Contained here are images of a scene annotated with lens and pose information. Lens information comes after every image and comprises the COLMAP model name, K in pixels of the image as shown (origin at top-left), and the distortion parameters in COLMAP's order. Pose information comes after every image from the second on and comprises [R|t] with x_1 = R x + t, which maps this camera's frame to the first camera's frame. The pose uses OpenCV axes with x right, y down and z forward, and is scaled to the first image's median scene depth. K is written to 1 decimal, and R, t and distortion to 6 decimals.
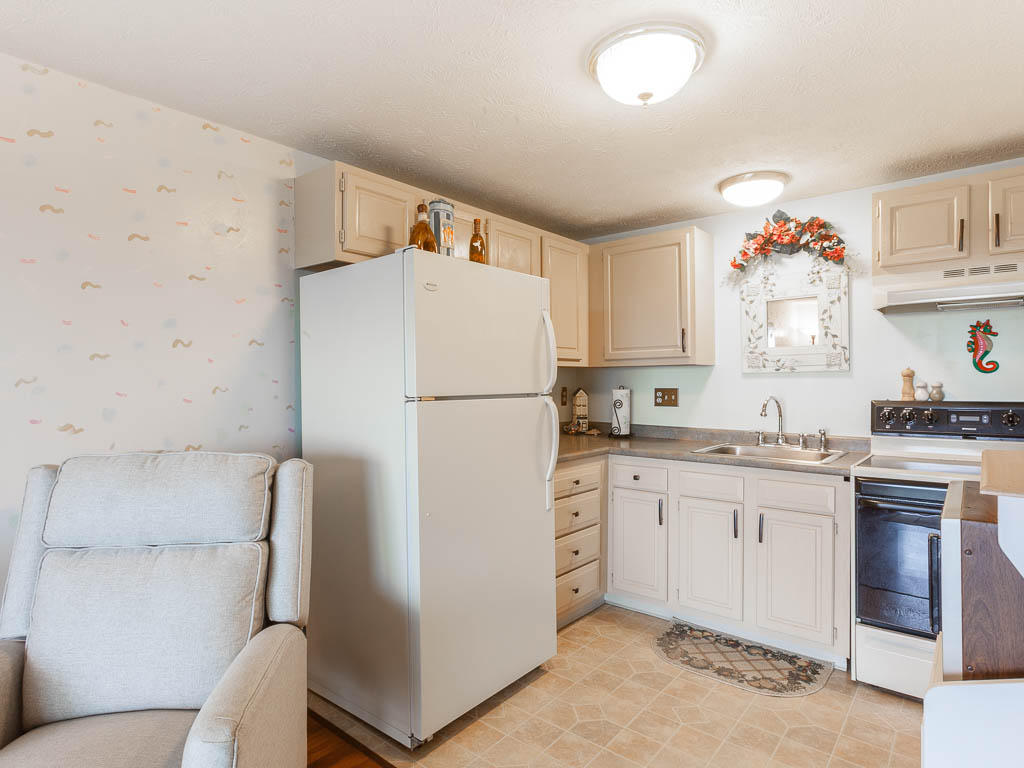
lens RADIAL K [[566.0, 0, 514.4], [0, 566.0, 377.5], [0, 0, 1]] dist [-0.029404, 0.021020]
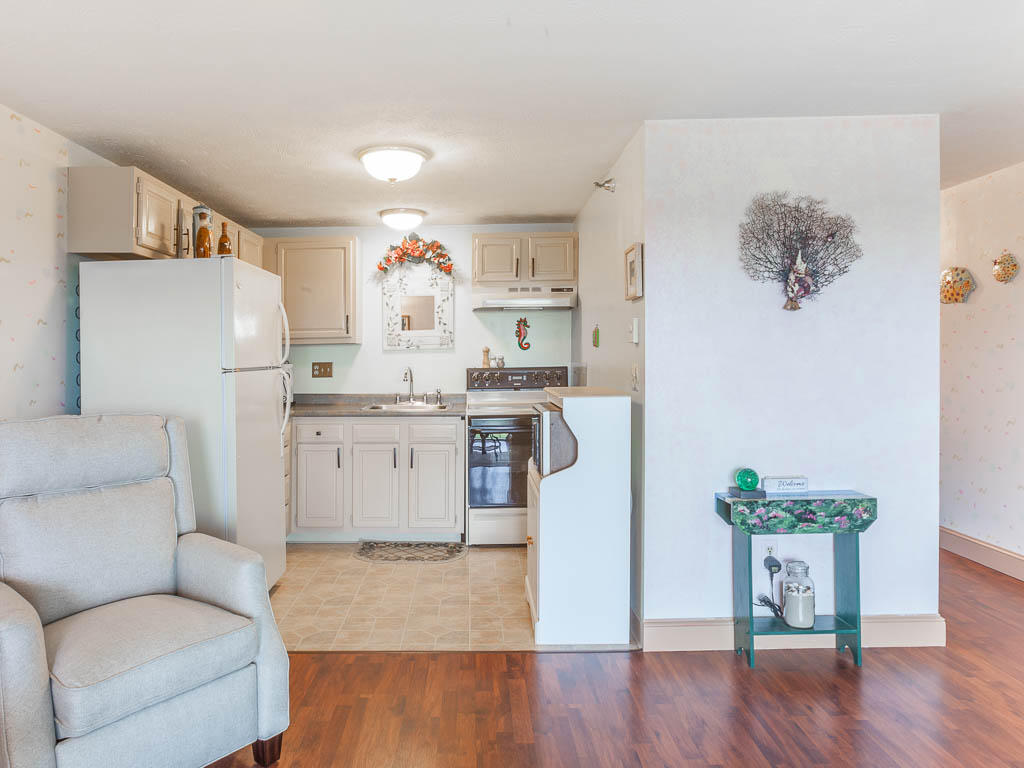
lens RADIAL K [[626.1, 0, 515.5], [0, 626.1, 375.2], [0, 0, 1]] dist [-0.036151, 0.033525]
pose [[0.732140, -0.027309, 0.680607, -0.409664], [0.003073, 0.999318, 0.036791, -0.001398], [-0.681147, -0.024845, 0.731725, -0.313128]]
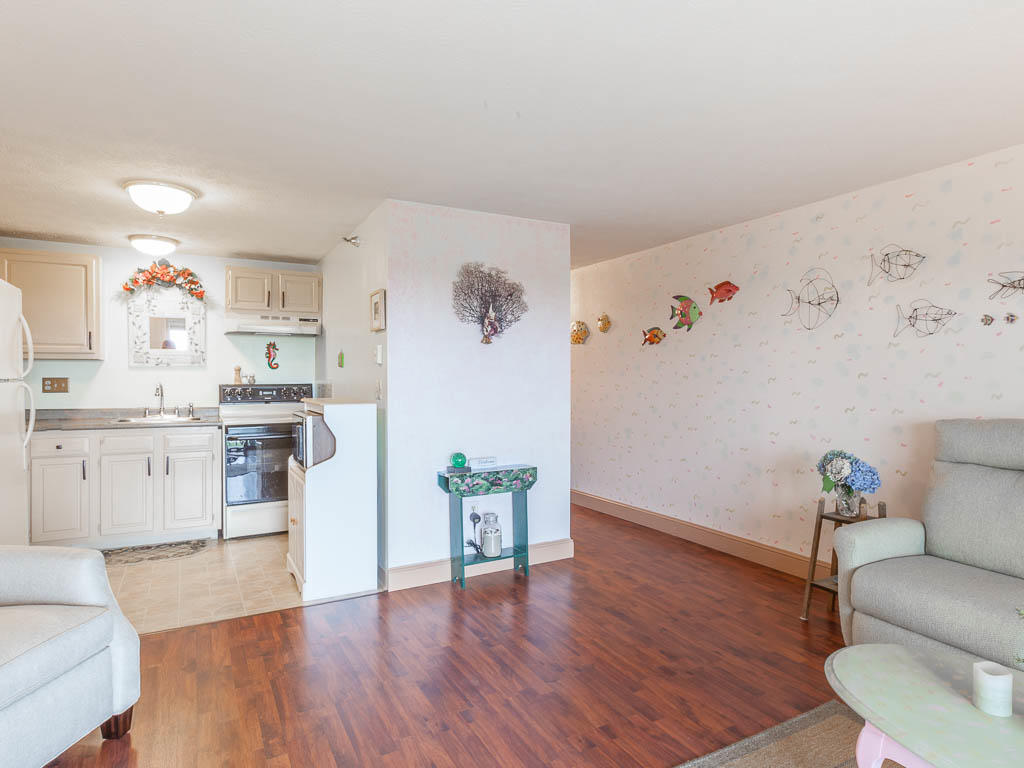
lens RADIAL K [[515.5, 0, 510.4], [0, 515.5, 403.5], [0, 0, 1]] dist [-0.025786, 0.016393]
pose [[0.330387, -0.045480, 0.942749, -0.535791], [-0.010353, 0.998604, 0.051803, 0.009305], [-0.943789, -0.026875, 0.329455, -0.340156]]
